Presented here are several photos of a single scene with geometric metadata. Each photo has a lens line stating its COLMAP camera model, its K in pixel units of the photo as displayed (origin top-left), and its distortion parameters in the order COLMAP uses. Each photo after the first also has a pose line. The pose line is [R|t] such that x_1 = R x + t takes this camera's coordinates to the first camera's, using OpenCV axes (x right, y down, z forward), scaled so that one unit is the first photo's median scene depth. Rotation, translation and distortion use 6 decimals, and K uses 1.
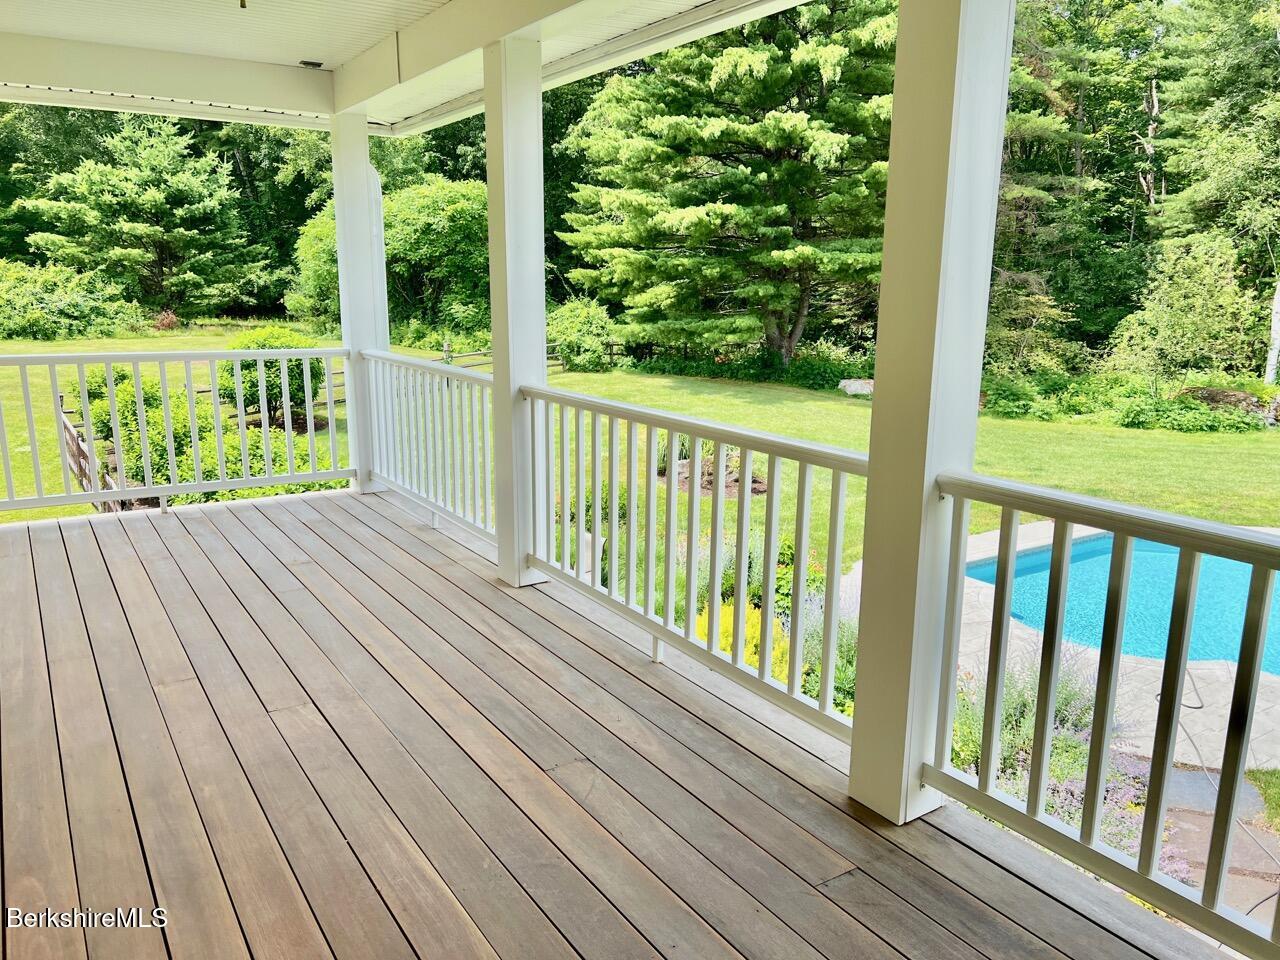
lens RADIAL K [[943.8, 0, 649.3], [0, 943.8, 500.7], [0, 0, 1]] dist [0.046184, -0.053278]
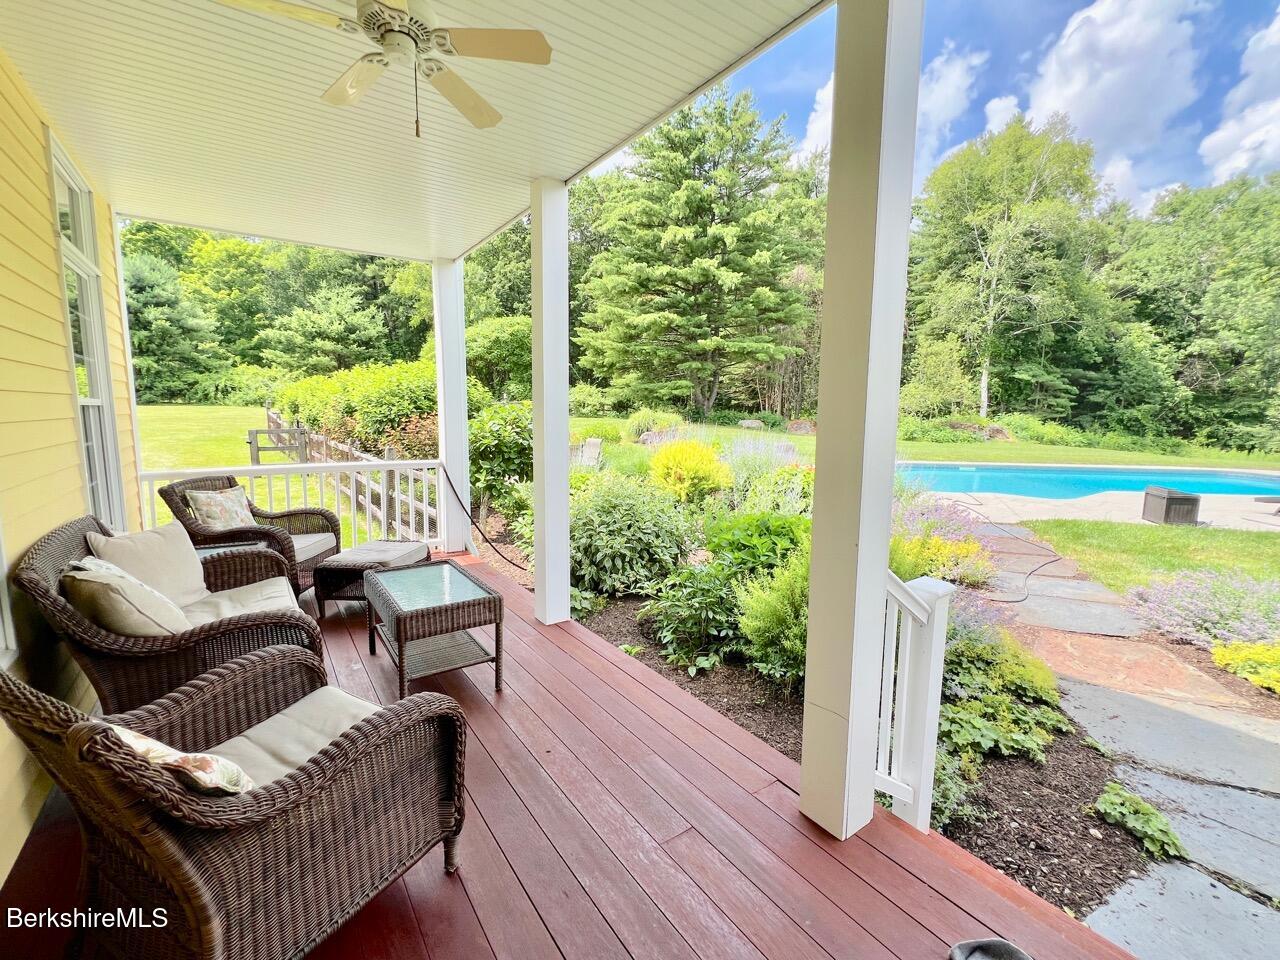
lens RADIAL K [[548.8, 0, 640.1], [0, 548.8, 490.6], [0, 0, 1]] dist [-0.002782, 0.000966]
pose [[0.999580, -0.004368, 0.028652, -0.004012], [0.006845, 0.996192, -0.086919, 0.078742], [-0.028163, 0.087079, 0.995803, 0.032609]]
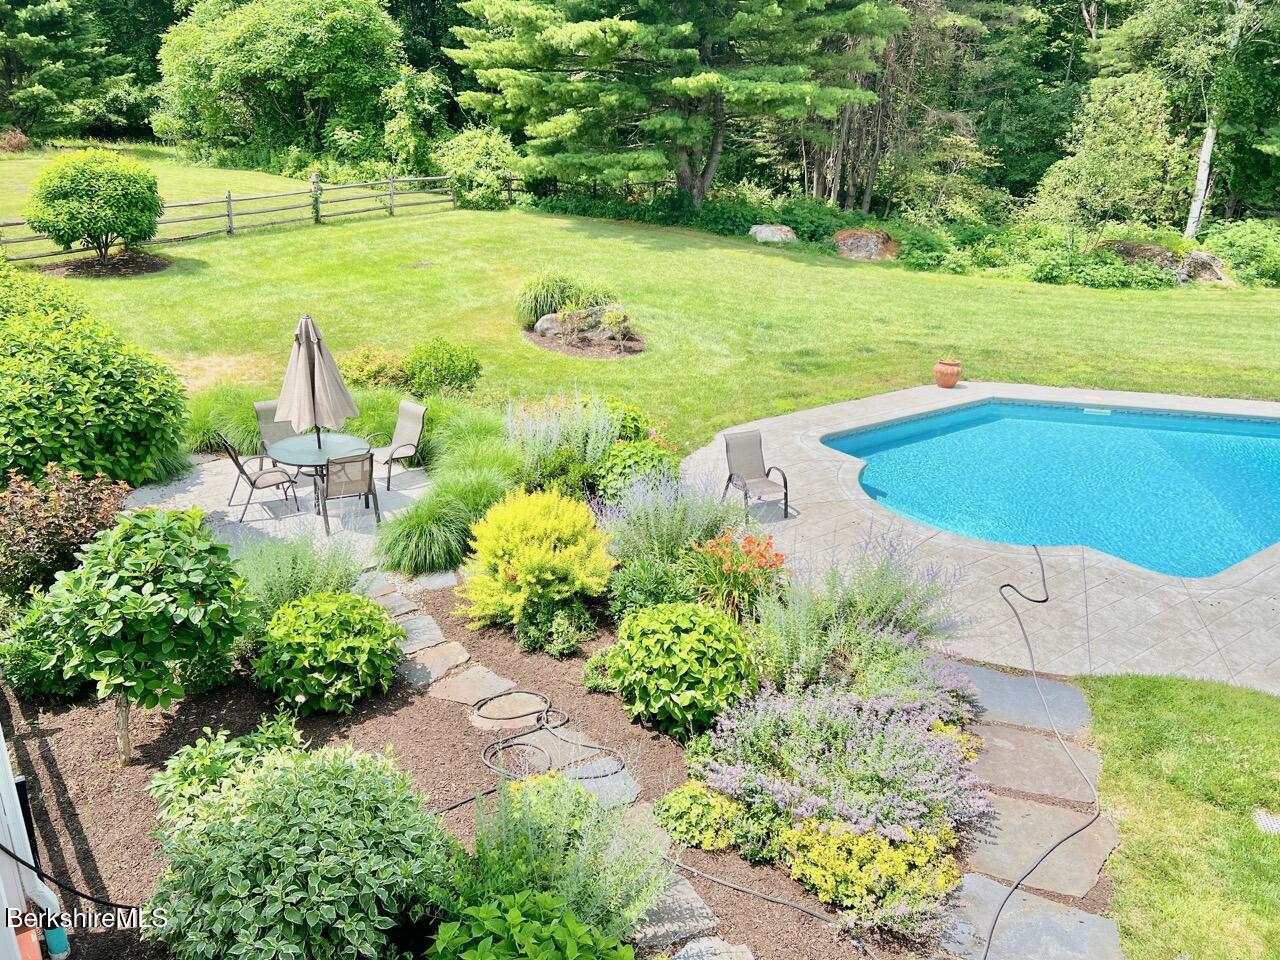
lens RADIAL K [[943.8, 0, 648.9], [0, 943.8, 486.4], [0, 0, 1]] dist [0.046184, -0.053278]
pose [[0.997958, 0.002909, 0.063806, 0.039512], [-0.012183, 0.989292, 0.145440, -0.006365], [-0.062700, -0.145921, 0.987307, 0.038089]]
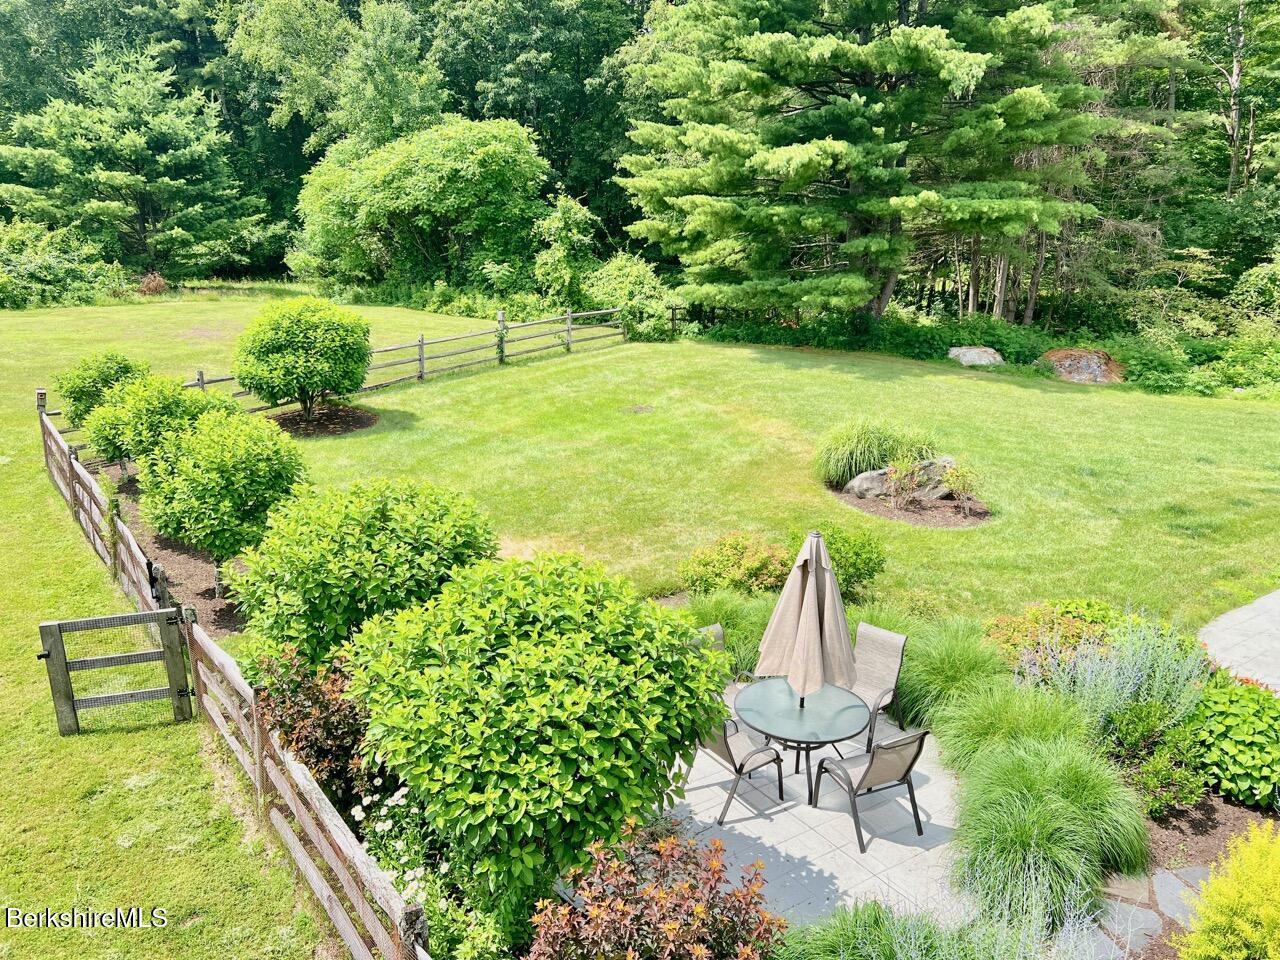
lens RADIAL K [[943.8, 0, 652.7], [0, 943.8, 491.4], [0, 0, 1]] dist [0.046184, -0.053278]
pose [[0.999636, -0.013632, 0.023264, -0.087089], [0.012740, 0.999194, 0.038065, -0.032014], [-0.023764, -0.037755, 0.999004, 0.131248]]
